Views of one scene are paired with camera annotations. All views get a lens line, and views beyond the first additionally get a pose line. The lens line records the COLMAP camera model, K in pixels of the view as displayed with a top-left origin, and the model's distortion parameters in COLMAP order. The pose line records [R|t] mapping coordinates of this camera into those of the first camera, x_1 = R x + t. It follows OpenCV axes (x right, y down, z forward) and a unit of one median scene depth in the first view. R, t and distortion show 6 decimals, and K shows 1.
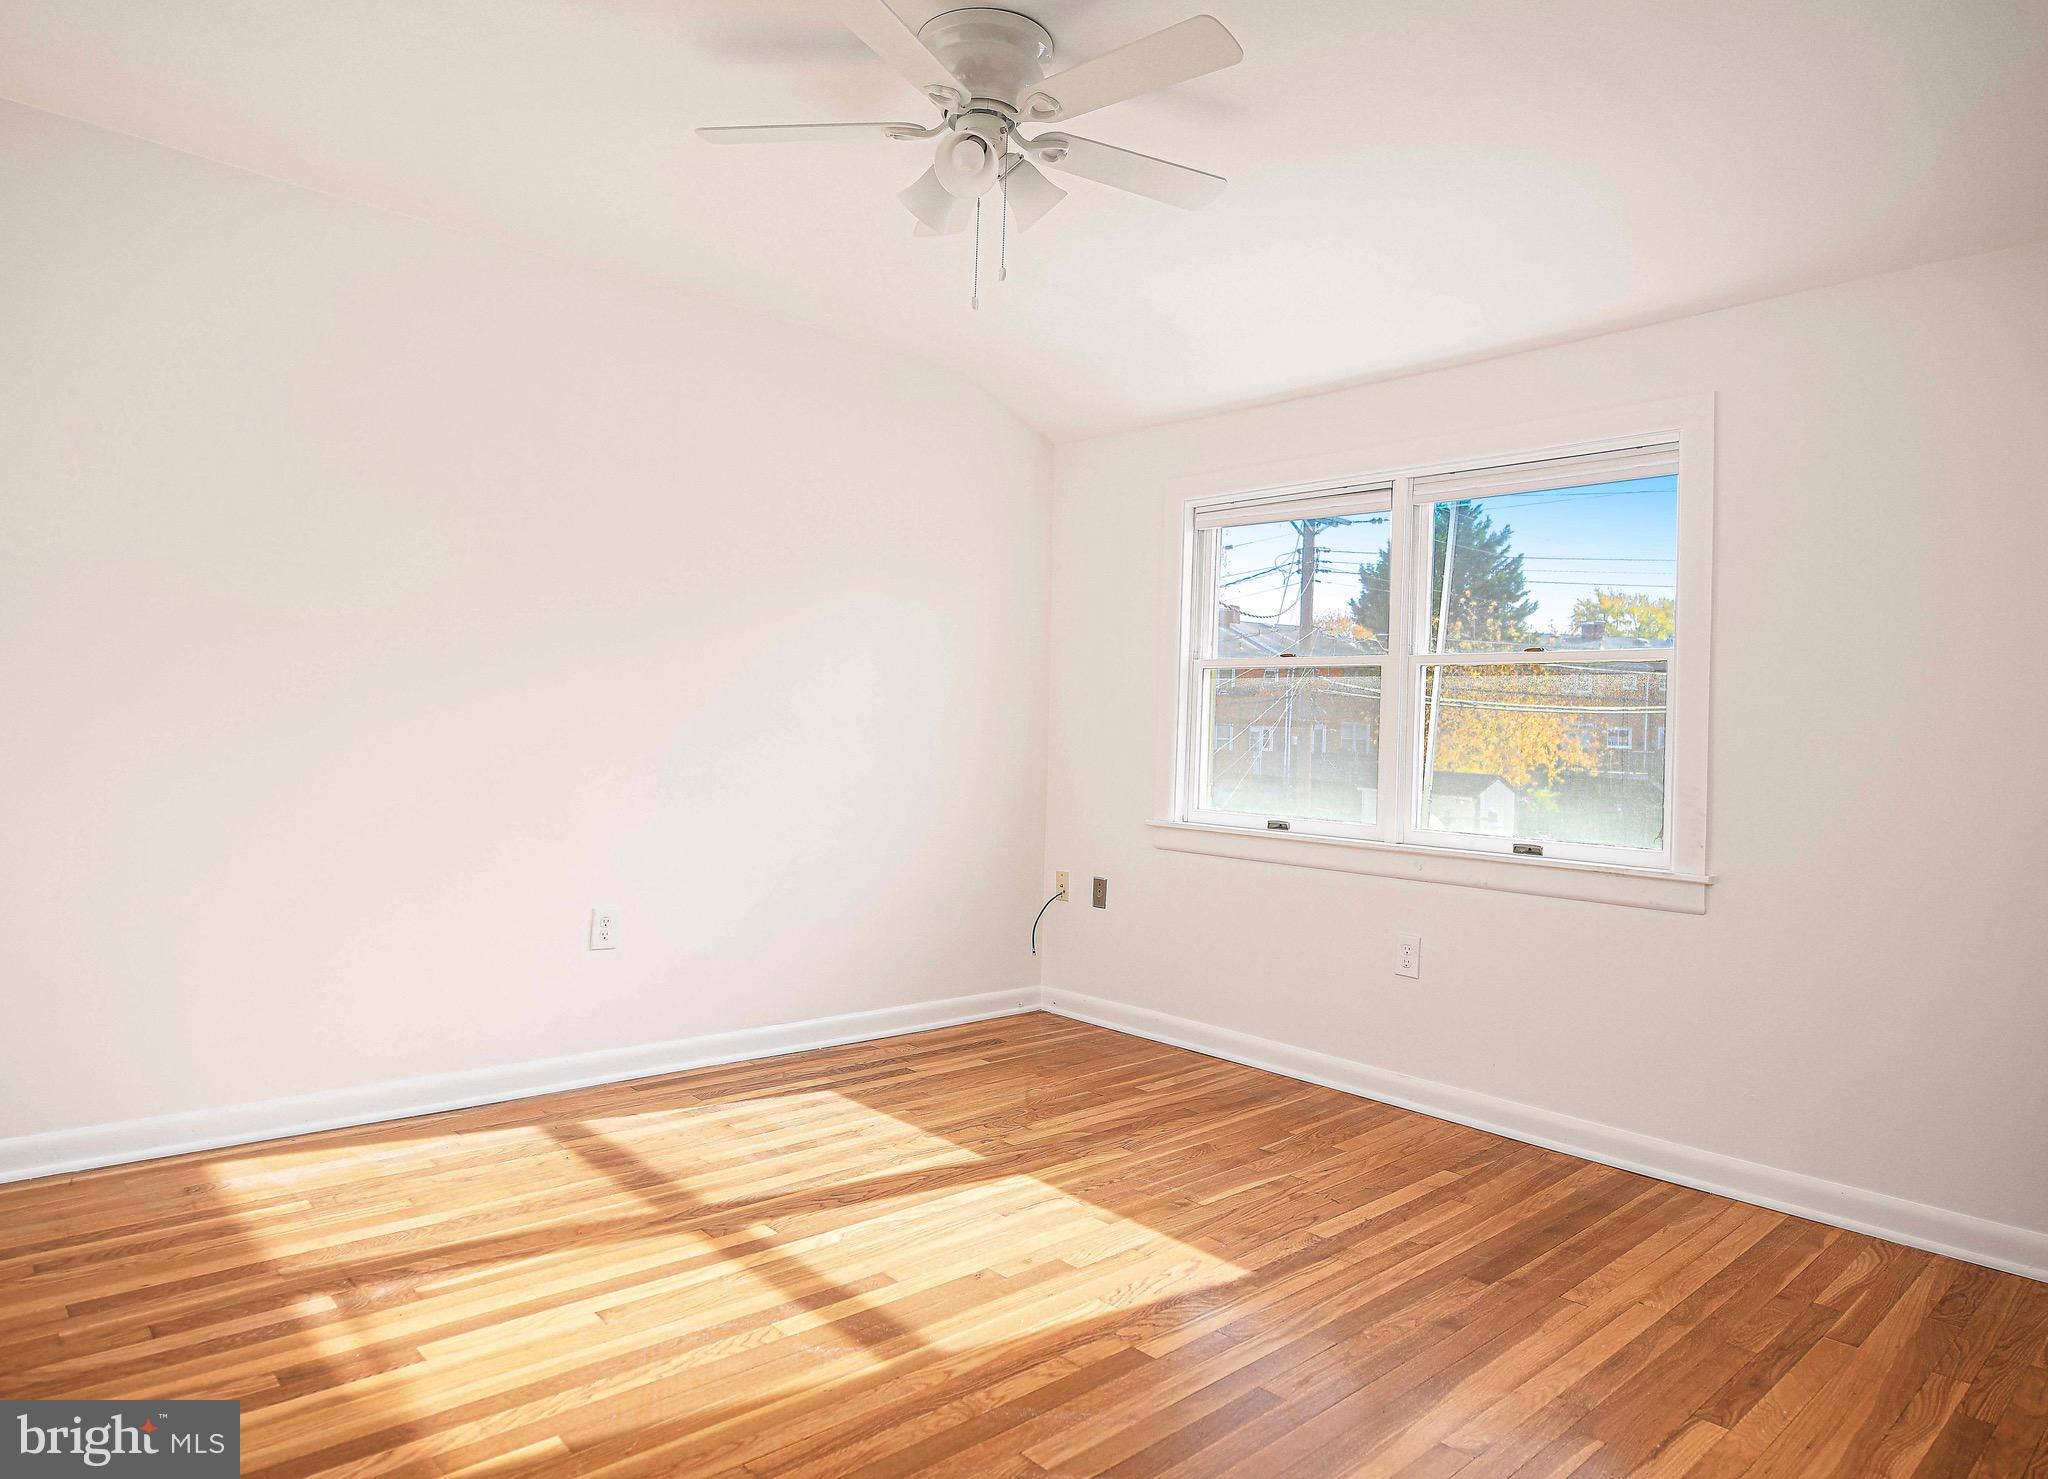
lens RADIAL K [[1213.7, 0, 1019.7], [0, 1213.7, 735.1], [0, 0, 1]] dist [0.003555, 0.001020]
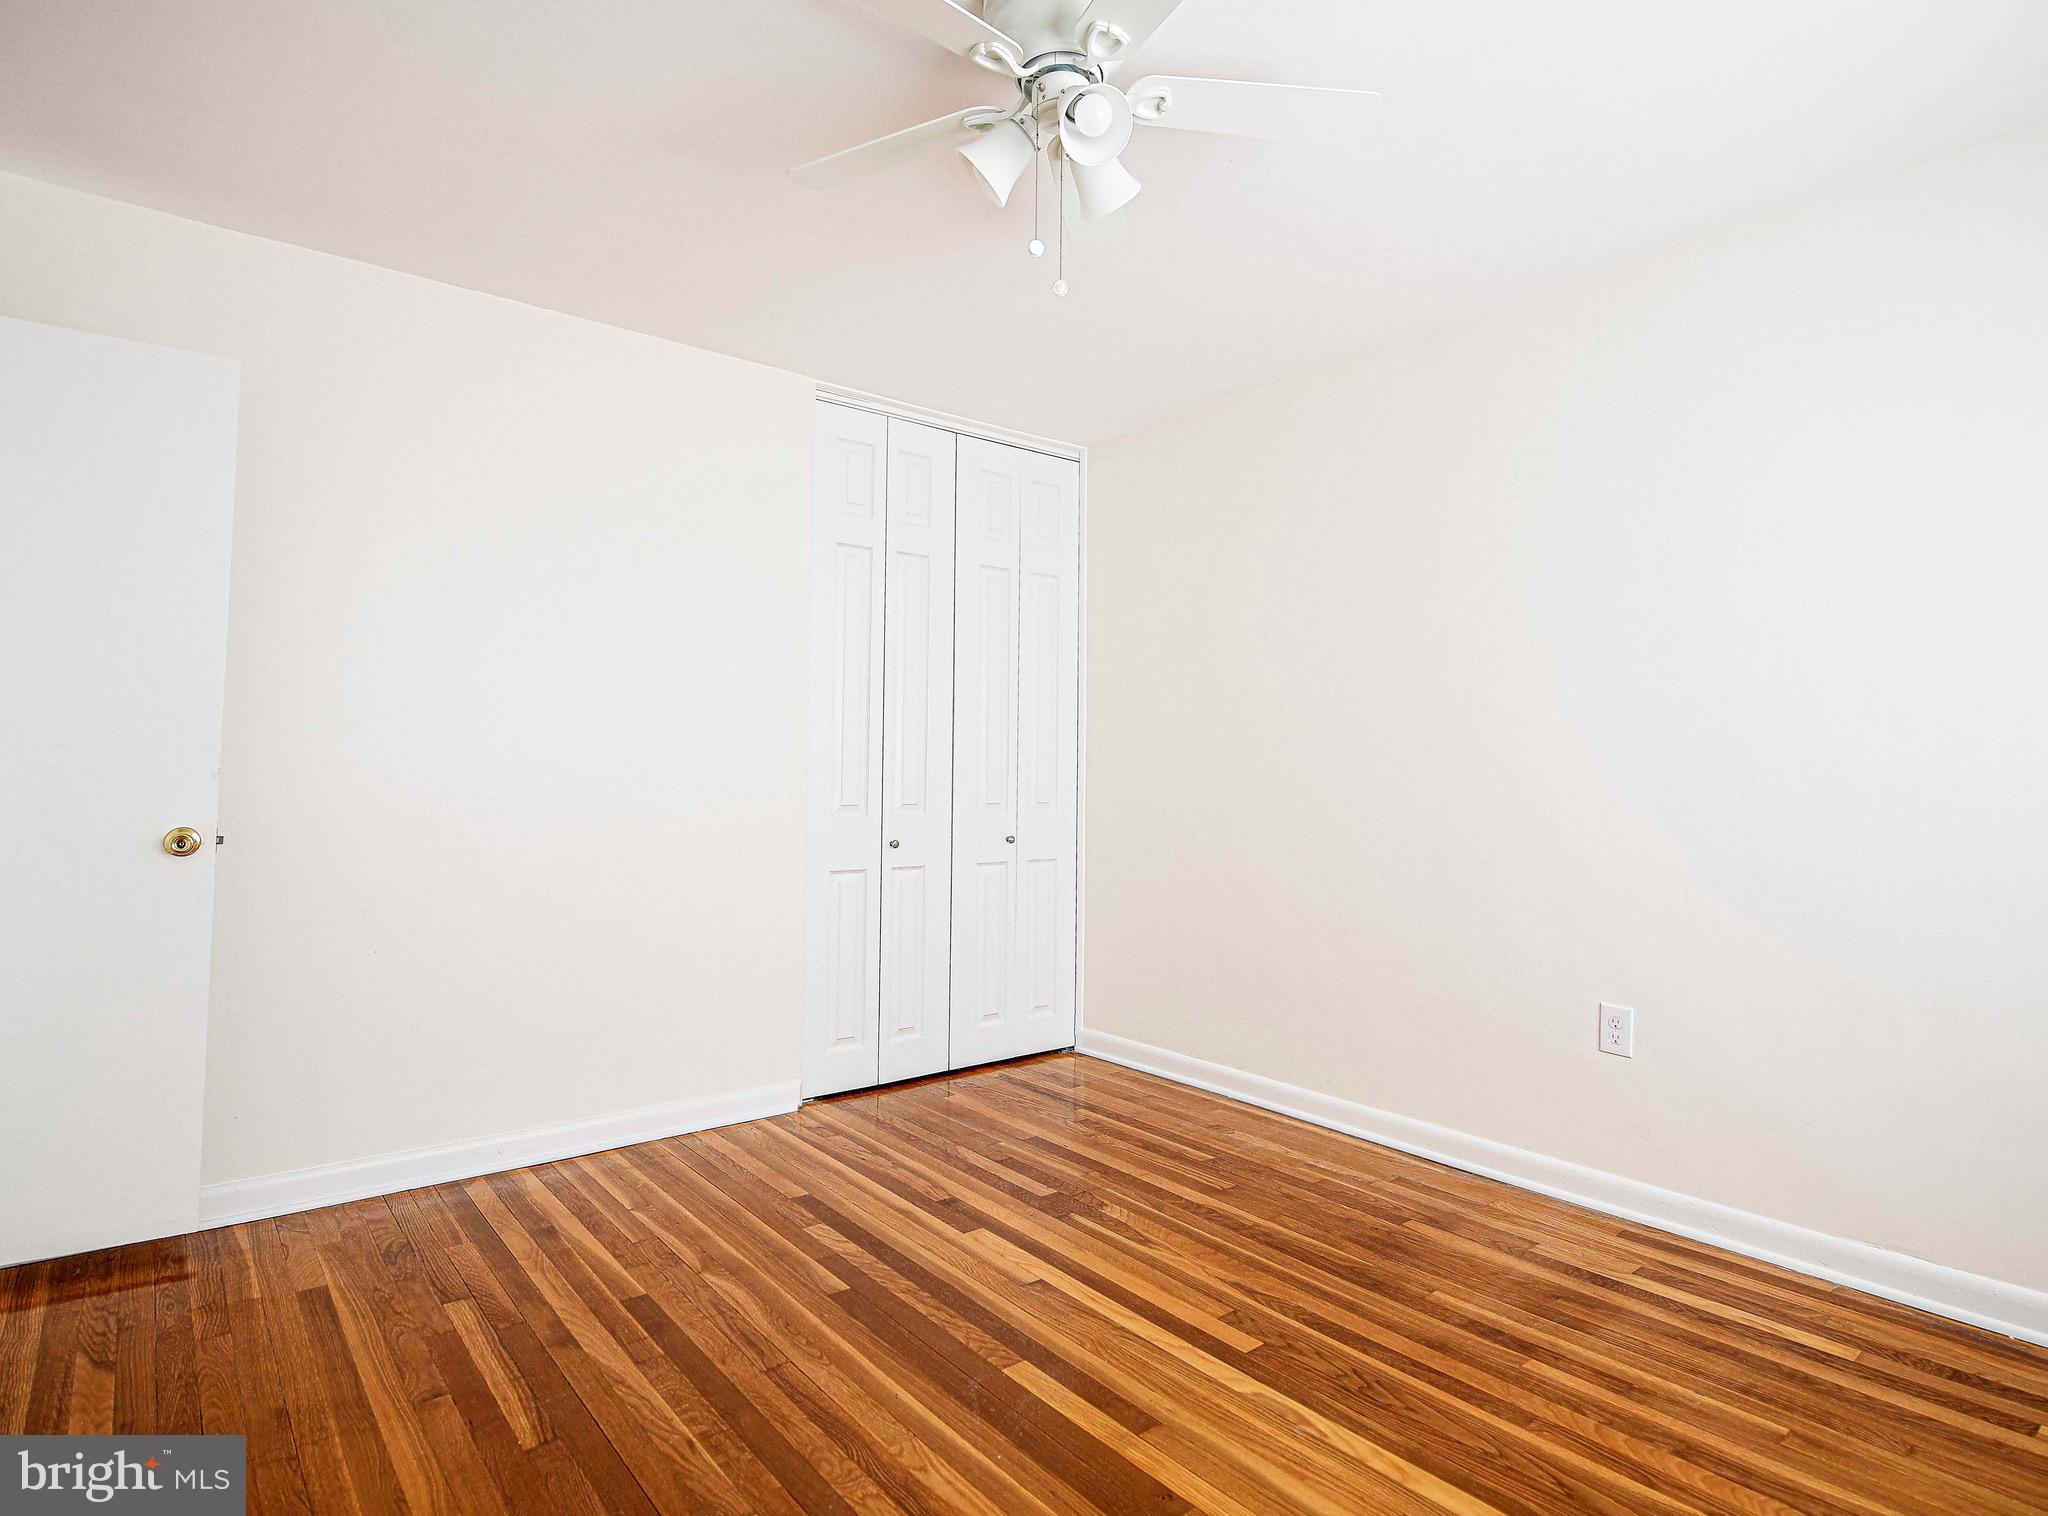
lens RADIAL K [[1085.4, 0, 1025.8], [0, 1085.4, 762.1], [0, 0, 1]] dist [0.000459, 0.000068]
pose [[-0.044066, -0.050167, -0.997768, 0.510321], [-0.011207, 0.998700, -0.049718, 0.016787], [0.998966, 0.008991, -0.044571, 0.715288]]
